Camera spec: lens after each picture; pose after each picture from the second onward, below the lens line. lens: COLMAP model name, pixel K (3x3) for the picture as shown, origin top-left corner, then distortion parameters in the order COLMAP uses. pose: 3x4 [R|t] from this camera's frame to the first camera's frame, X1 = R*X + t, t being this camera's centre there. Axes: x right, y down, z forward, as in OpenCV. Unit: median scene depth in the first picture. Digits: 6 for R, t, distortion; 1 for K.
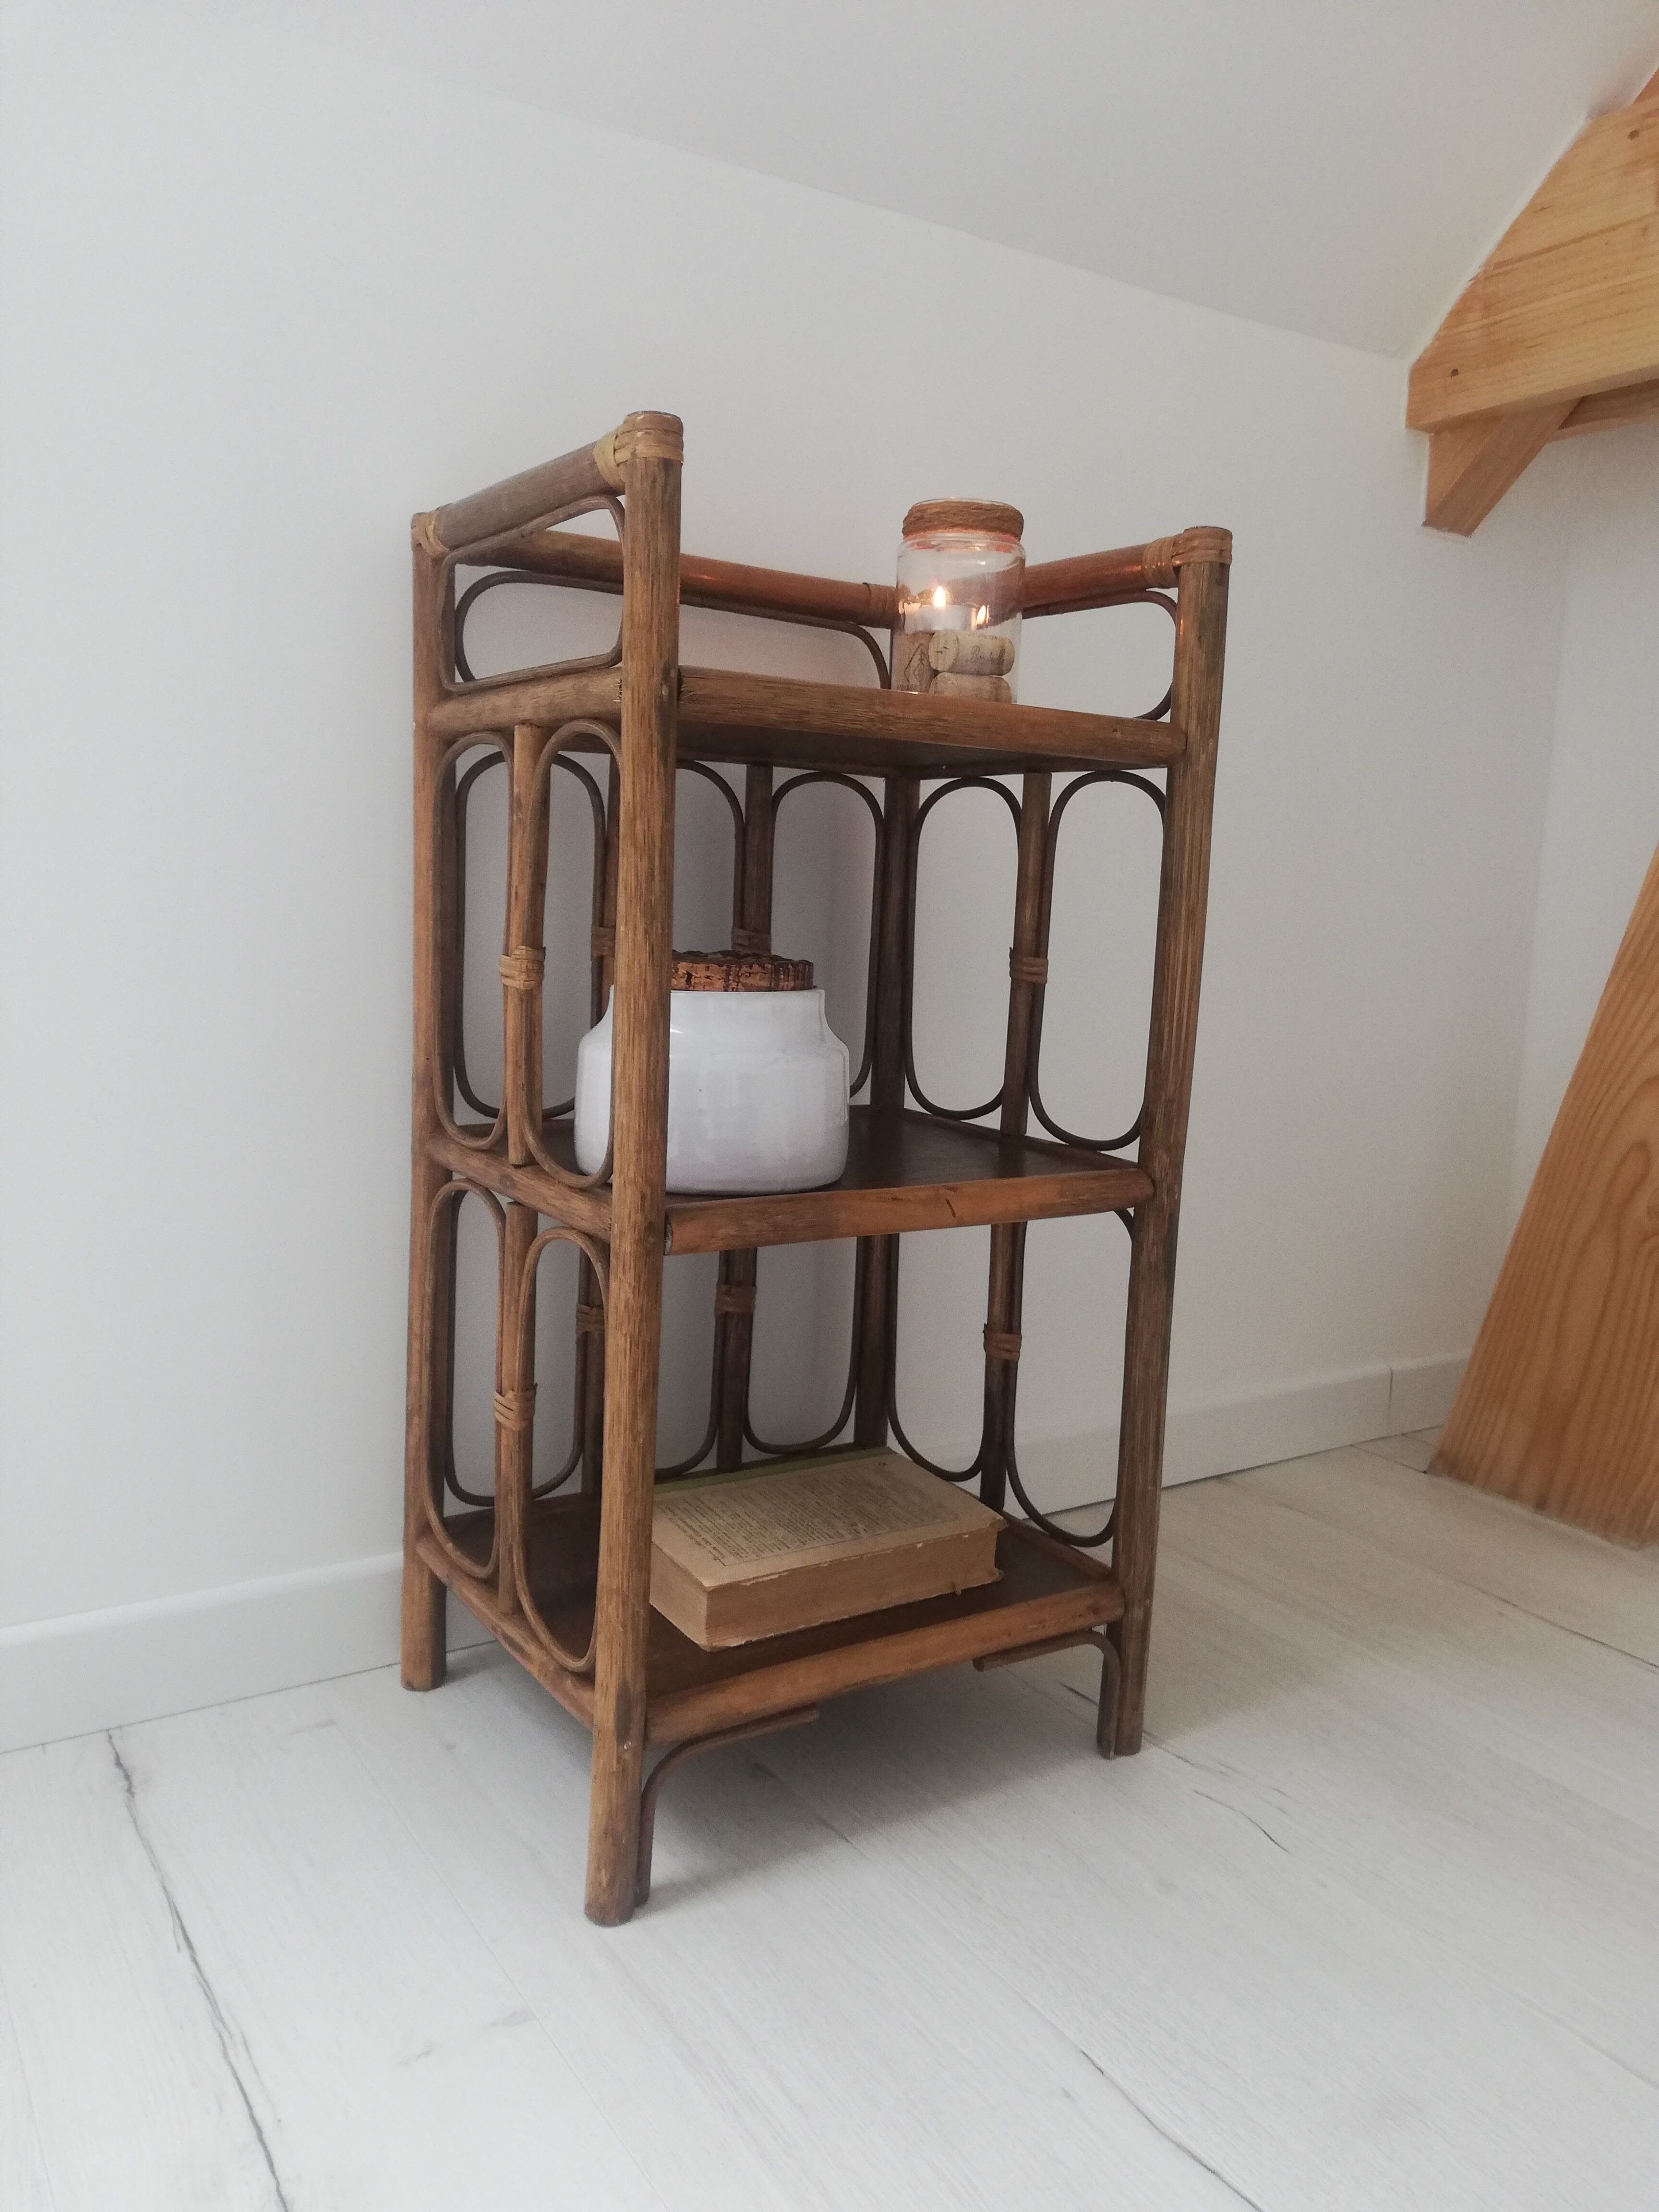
lens RADIAL K [[1681.5, 0, 829.3], [0, 1681.5, 1117.1], [0, 0, 1]] dist [0.040239, -0.076329]
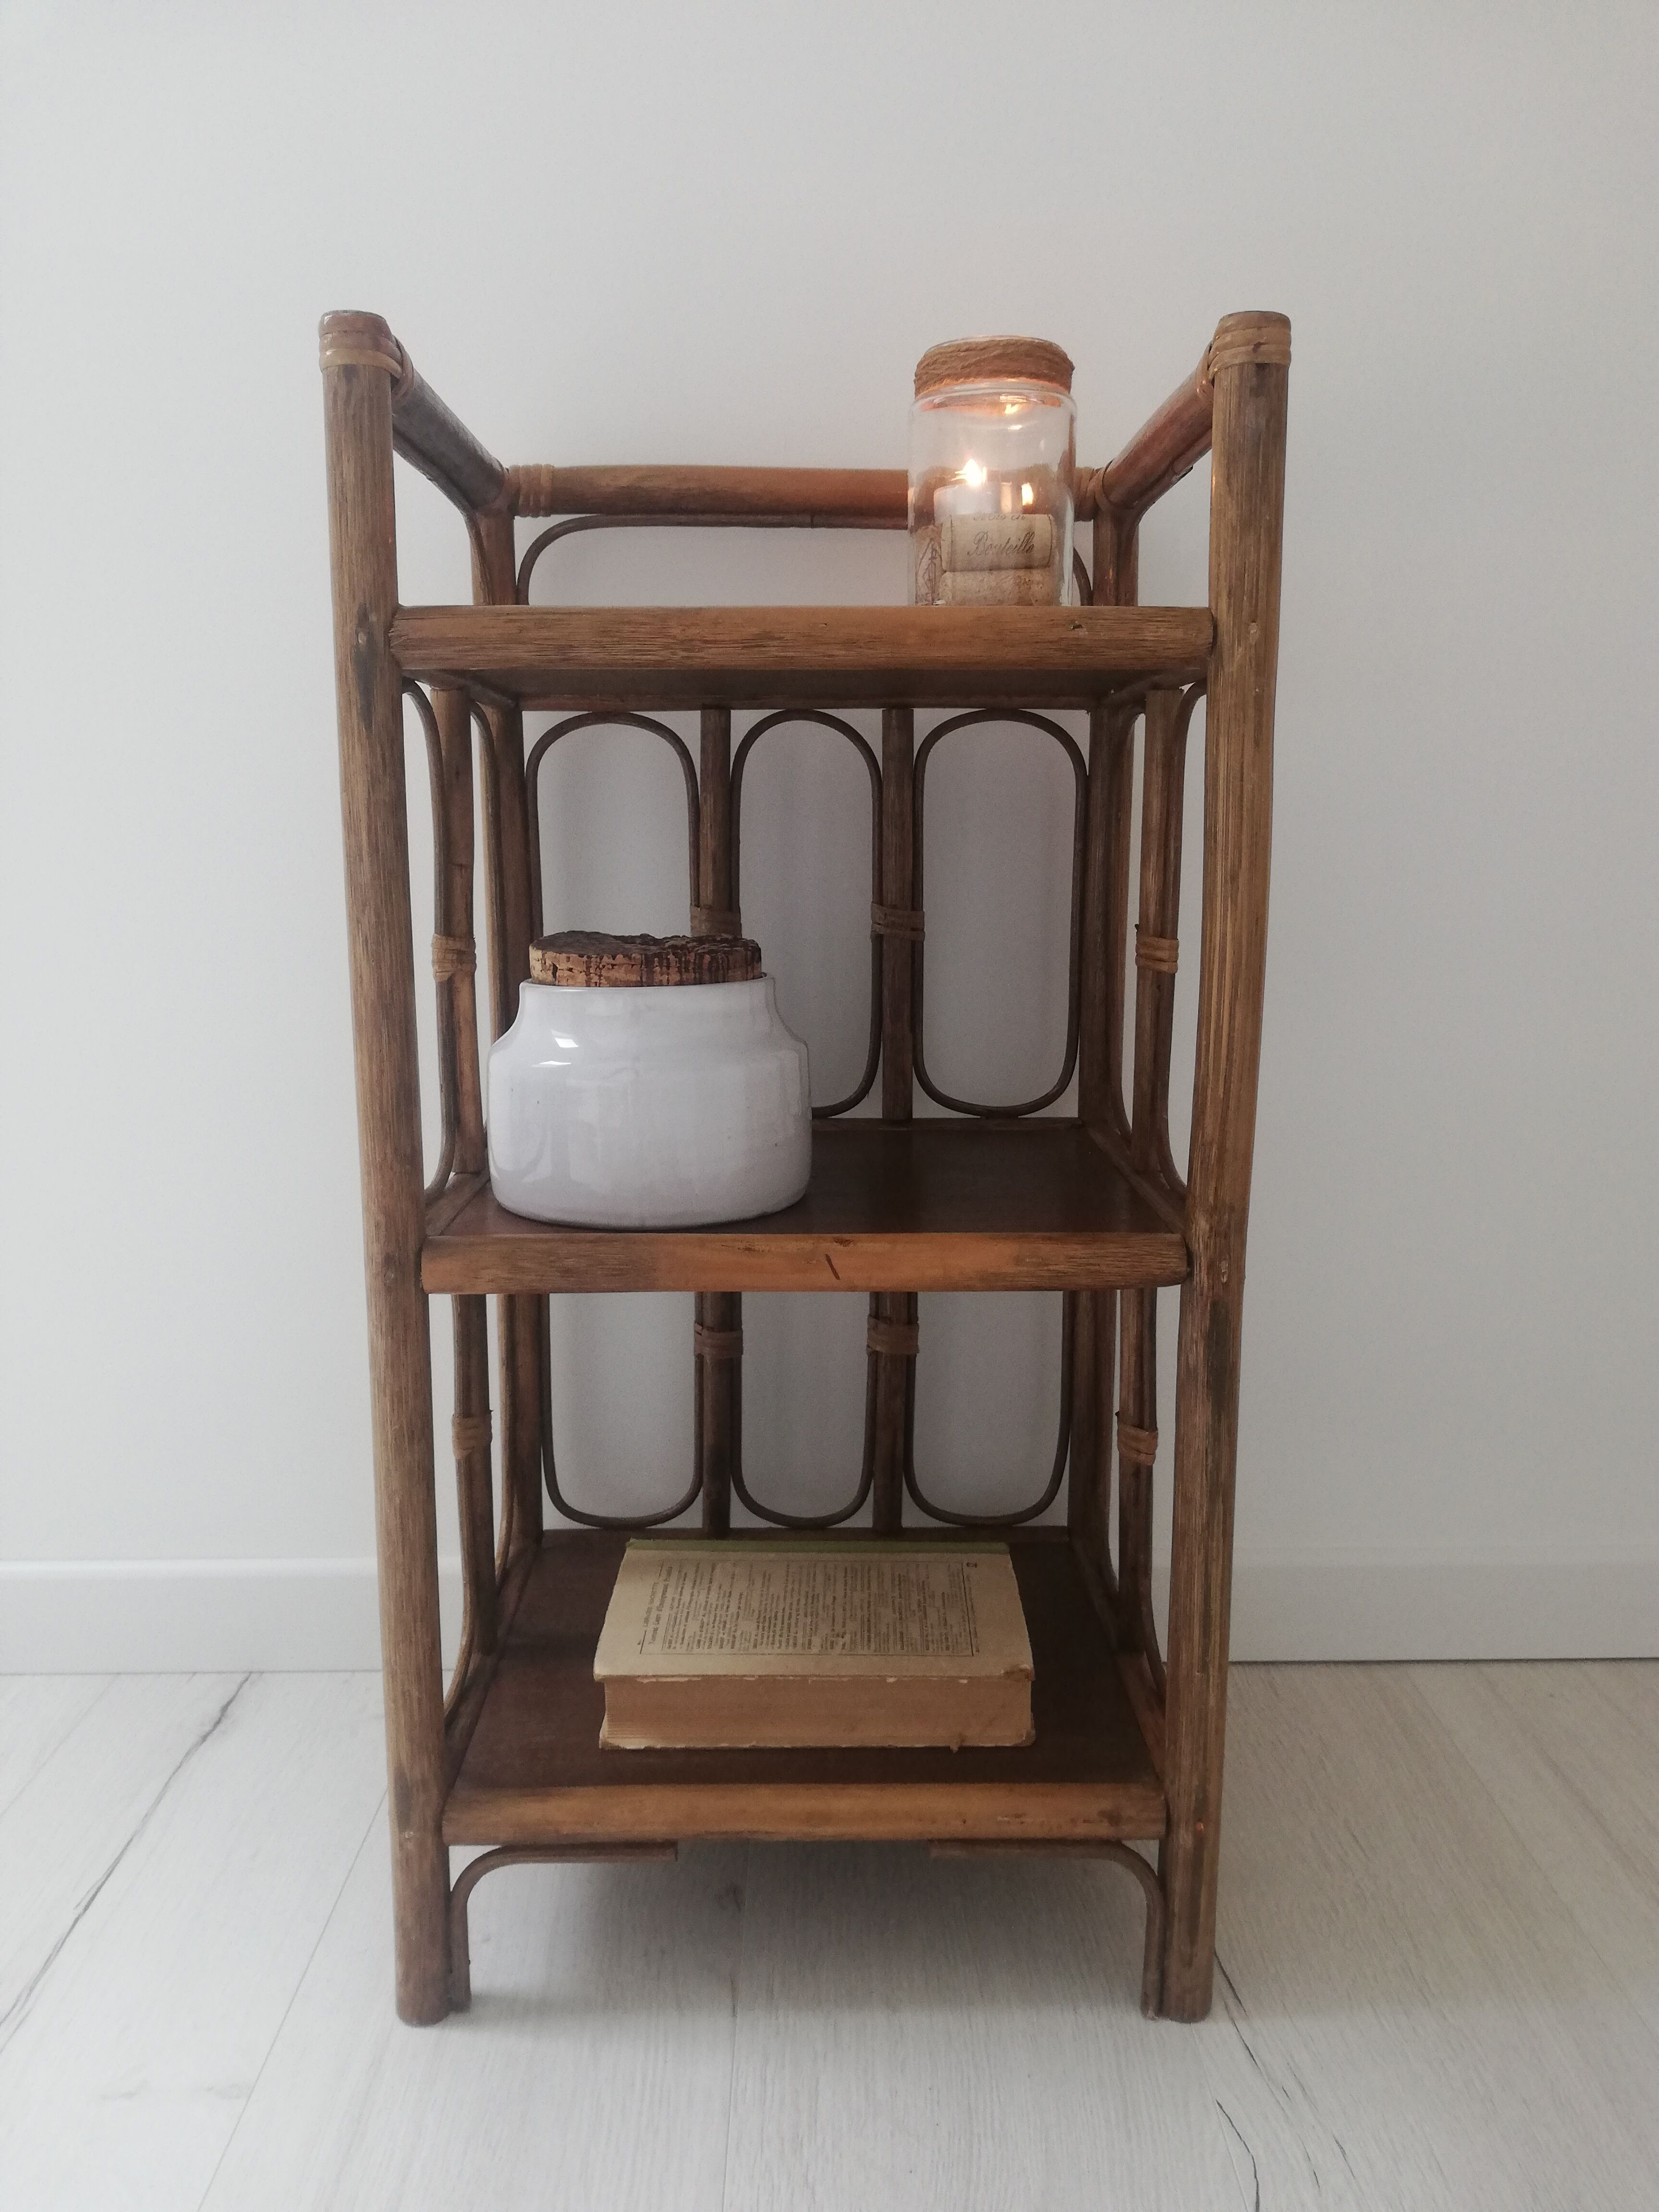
lens RADIAL K [[1681.5, 0, 828.1], [0, 1681.5, 1117.1], [0, 0, 1]] dist [0.040239, -0.076329]
pose [[0.841915, 0.052384, -0.537061, 0.439110], [-0.039769, 0.998594, 0.035059, -0.038425], [0.538142, -0.008158, 0.842814, 0.308903]]
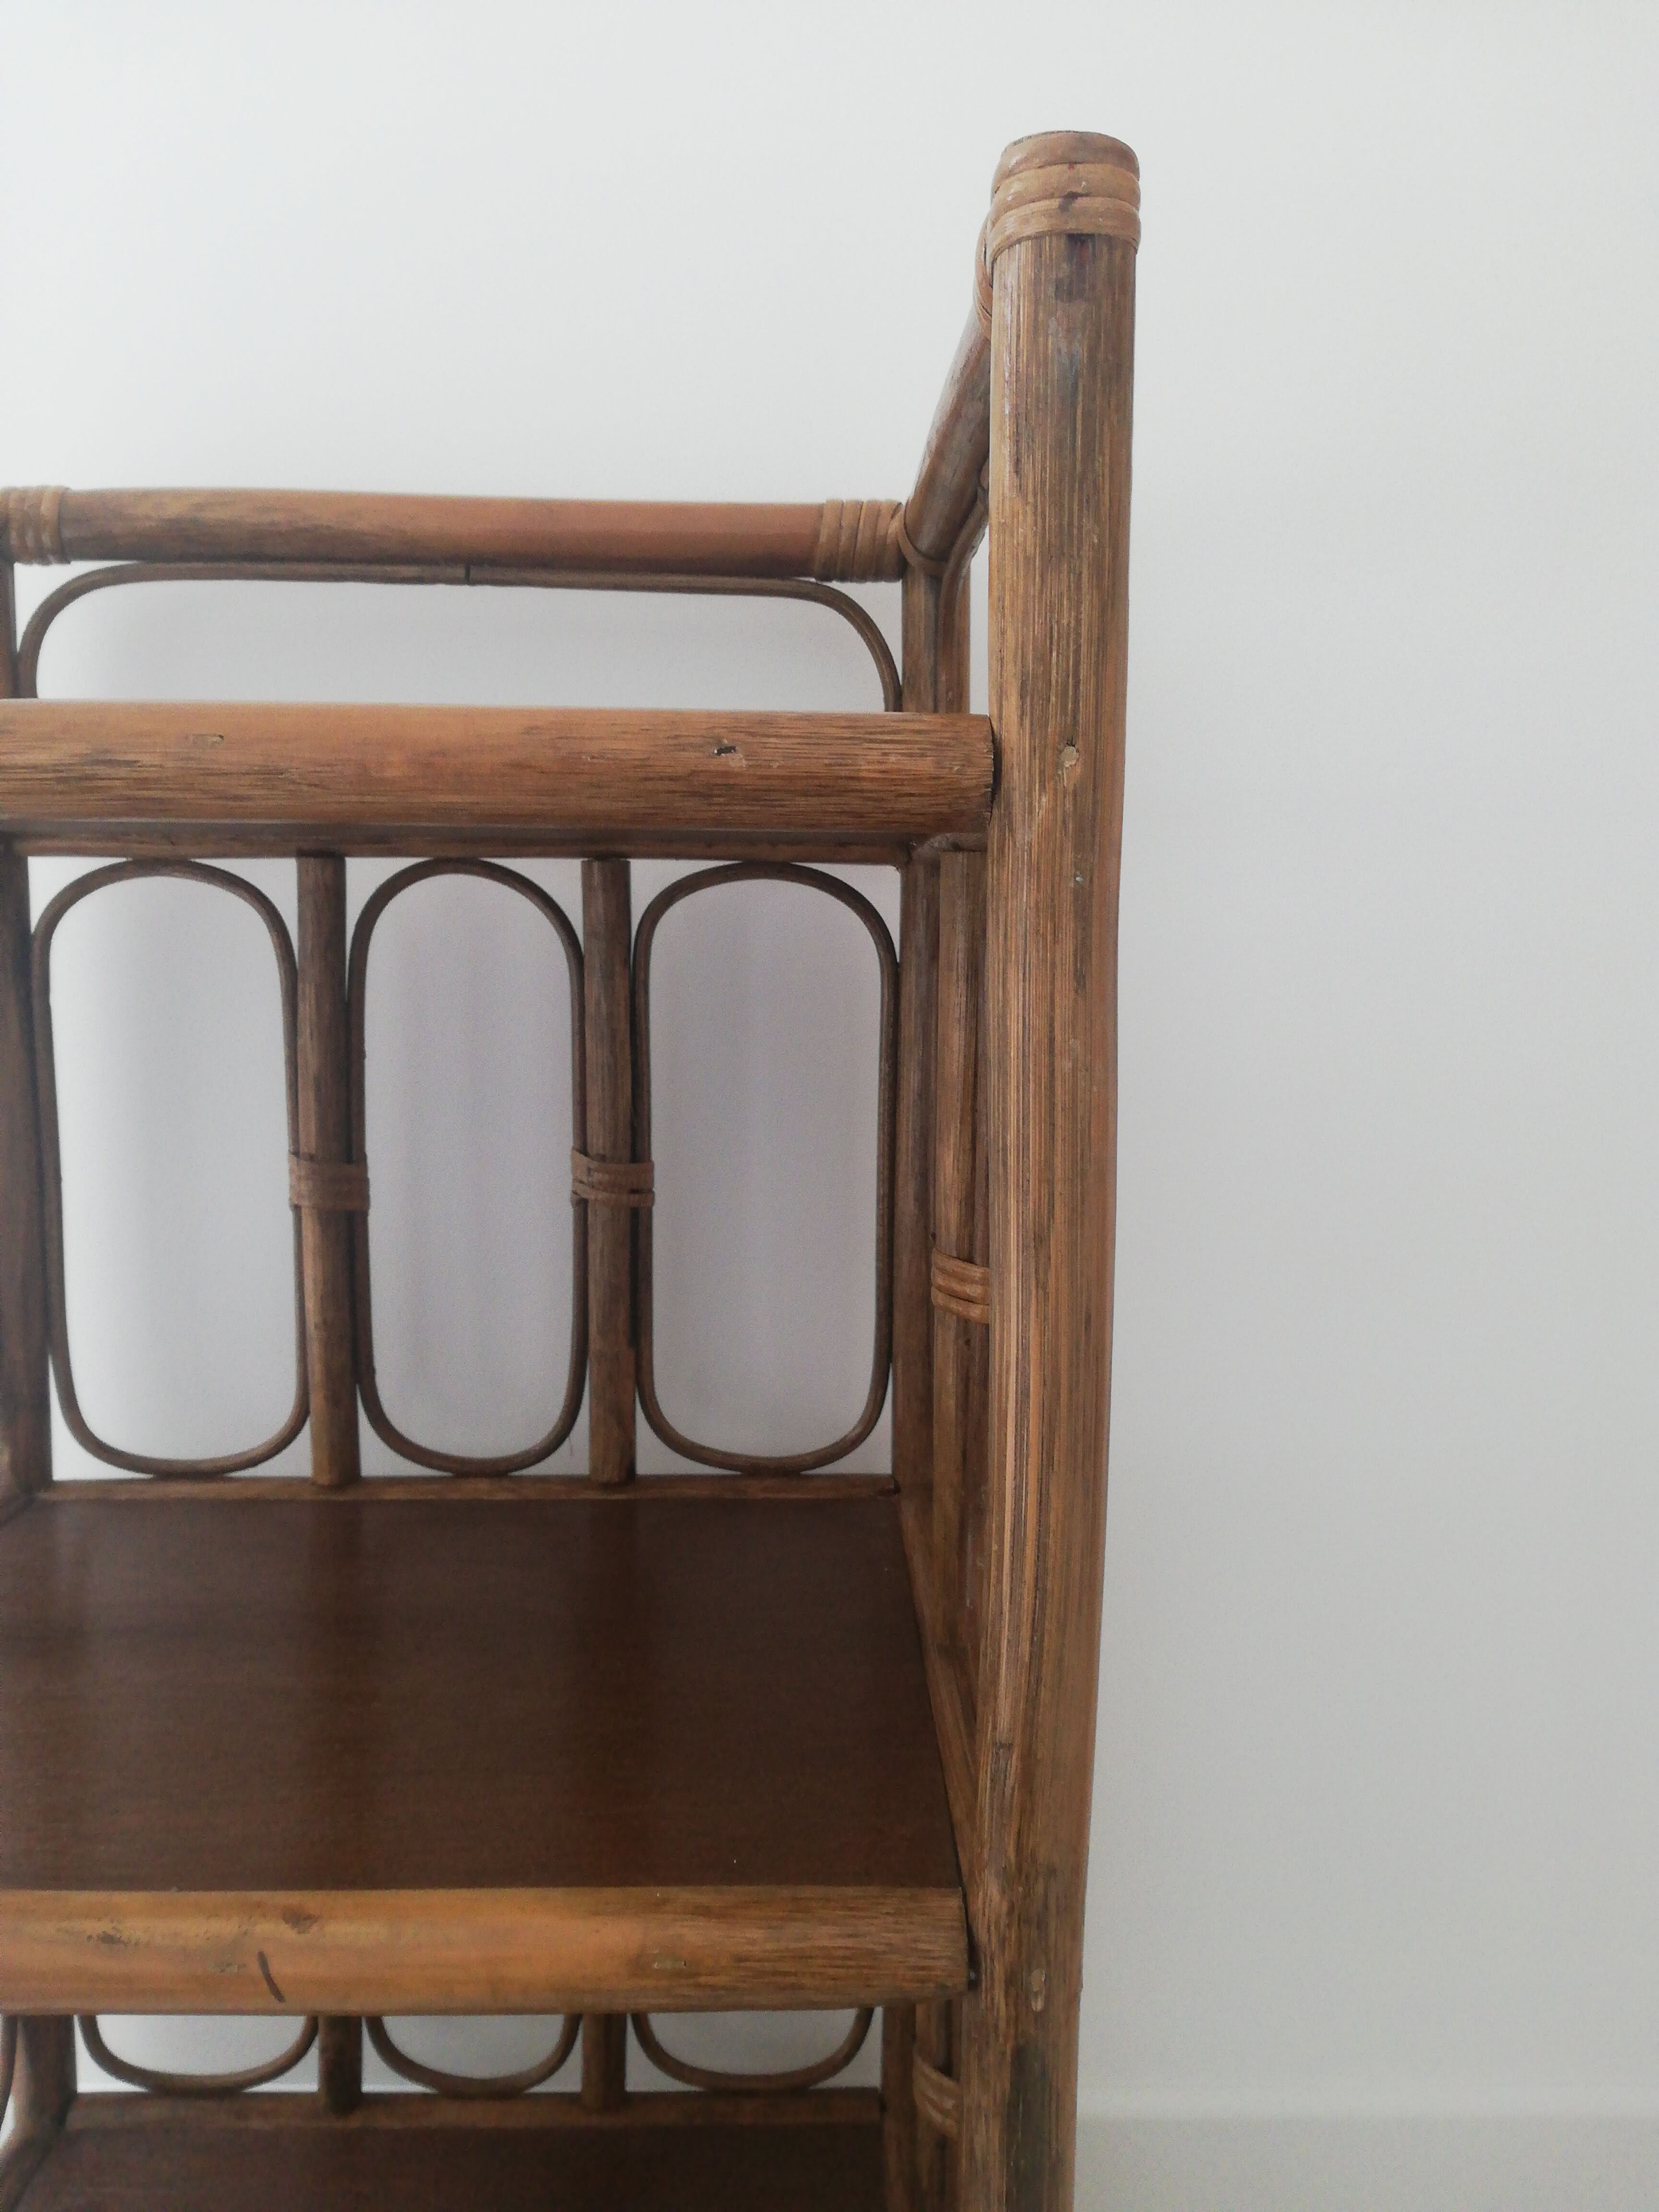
lens RADIAL K [[1681.5, 0, 833.6], [0, 1681.5, 1109.7], [0, 0, 1]] dist [0.040239, -0.076329]
pose [[0.848688, 0.027688, -0.528168, 0.352360], [-0.047832, 0.998555, -0.024511, -0.132706], [0.526726, 0.046066, 0.848786, 0.652167]]
